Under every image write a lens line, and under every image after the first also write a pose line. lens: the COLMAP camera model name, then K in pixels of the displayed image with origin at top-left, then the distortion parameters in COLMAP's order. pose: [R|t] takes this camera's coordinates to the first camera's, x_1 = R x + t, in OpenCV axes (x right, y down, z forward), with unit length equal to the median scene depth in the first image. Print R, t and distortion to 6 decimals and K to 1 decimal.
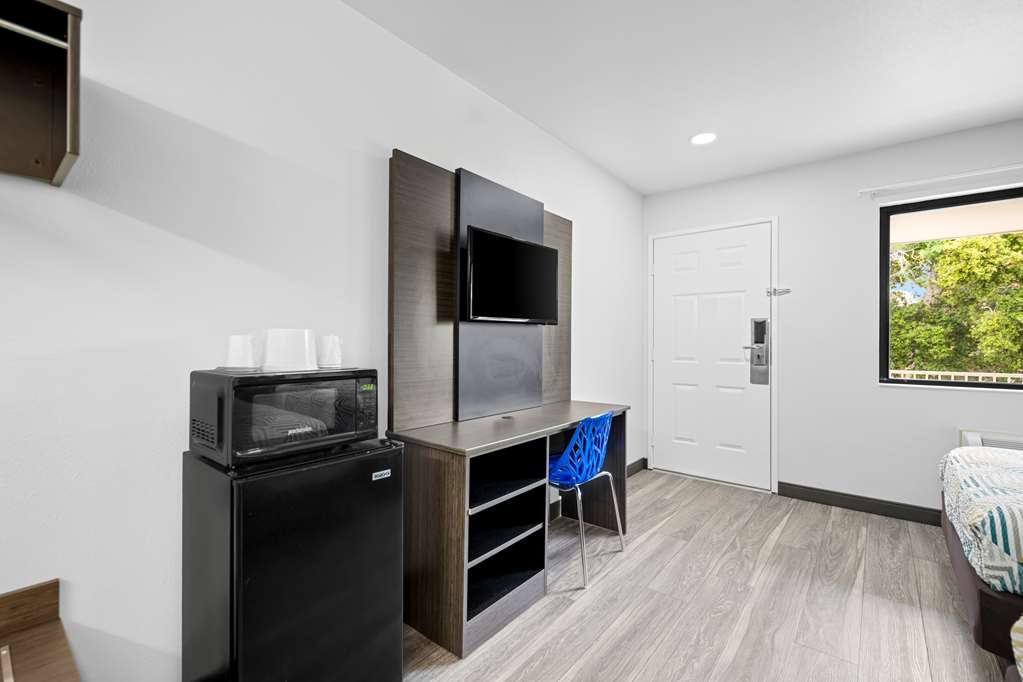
lens RADIAL K [[442.9, 0, 511.5], [0, 442.9, 341.0], [0, 0, 1]] dist [0.001613, 0.000190]
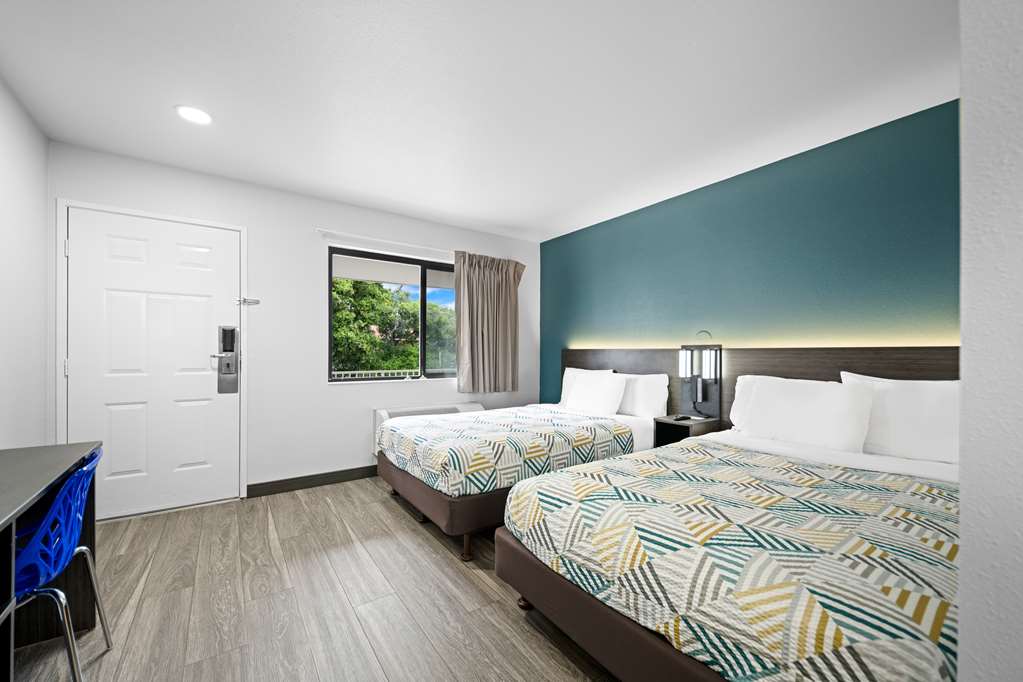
lens RADIAL K [[399.7, 0, 509.8], [0, 399.7, 352.5], [0, 0, 1]] dist [-0.000575, -0.000453]
pose [[0.263024, -0.001744, 0.964788, -0.150960], [-0.005476, 0.999980, 0.003301, 0.000637], [-0.964774, -0.006151, 0.263009, 0.185289]]
